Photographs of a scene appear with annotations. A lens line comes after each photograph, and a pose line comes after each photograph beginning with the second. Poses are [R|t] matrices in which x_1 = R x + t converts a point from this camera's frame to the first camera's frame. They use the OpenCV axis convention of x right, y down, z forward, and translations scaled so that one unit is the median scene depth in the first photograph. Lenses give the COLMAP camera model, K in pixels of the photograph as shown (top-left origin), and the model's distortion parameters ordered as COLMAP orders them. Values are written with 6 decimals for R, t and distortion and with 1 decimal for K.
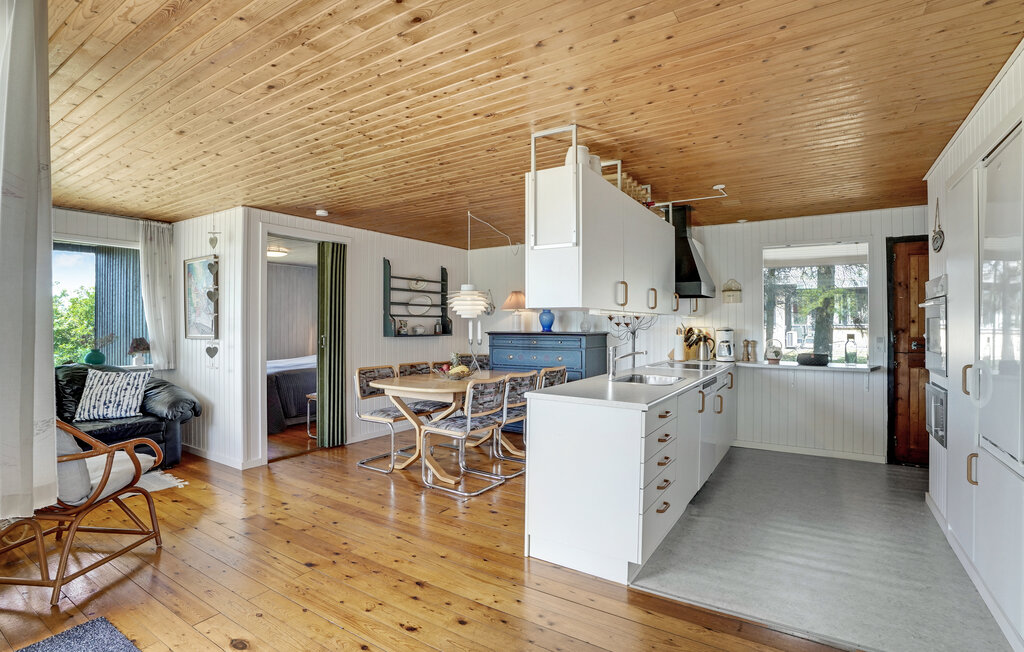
lens RADIAL K [[485.4, 0, 513.9], [0, 485.4, 322.0], [0, 0, 1]] dist [-0.004915, 0.001989]
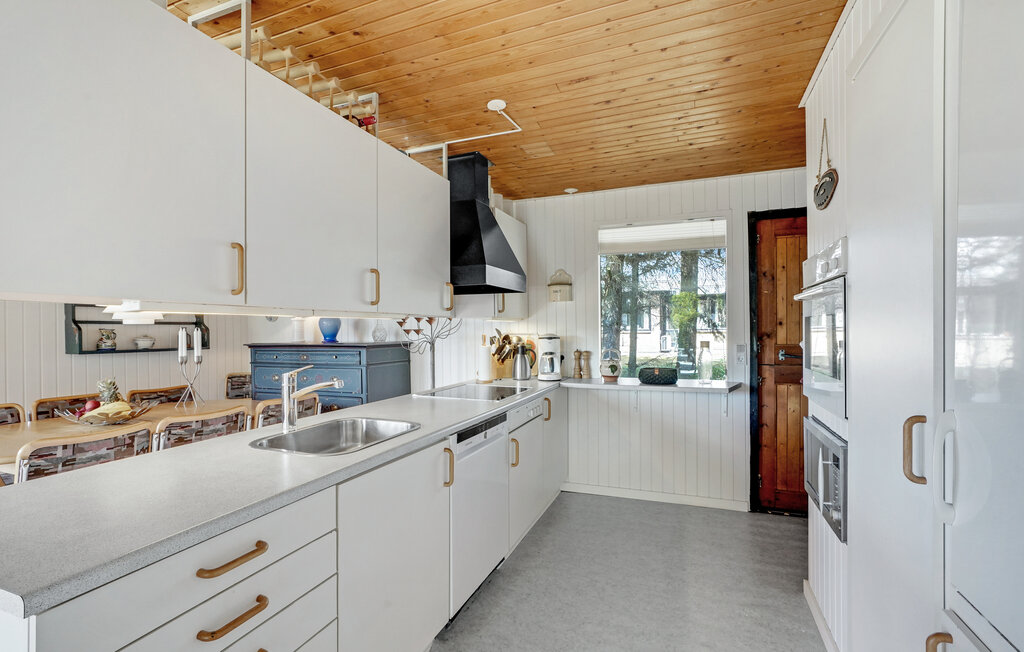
lens RADIAL K [[485.4, 0, 471.0], [0, 485.4, 335.5], [0, 0, 1]] dist [-0.004915, 0.001989]
pose [[0.990654, -0.012522, 0.135822, 0.236802], [0.010761, 0.999848, 0.013693, 0.001902], [-0.135973, -0.012103, 0.990639, 0.308923]]
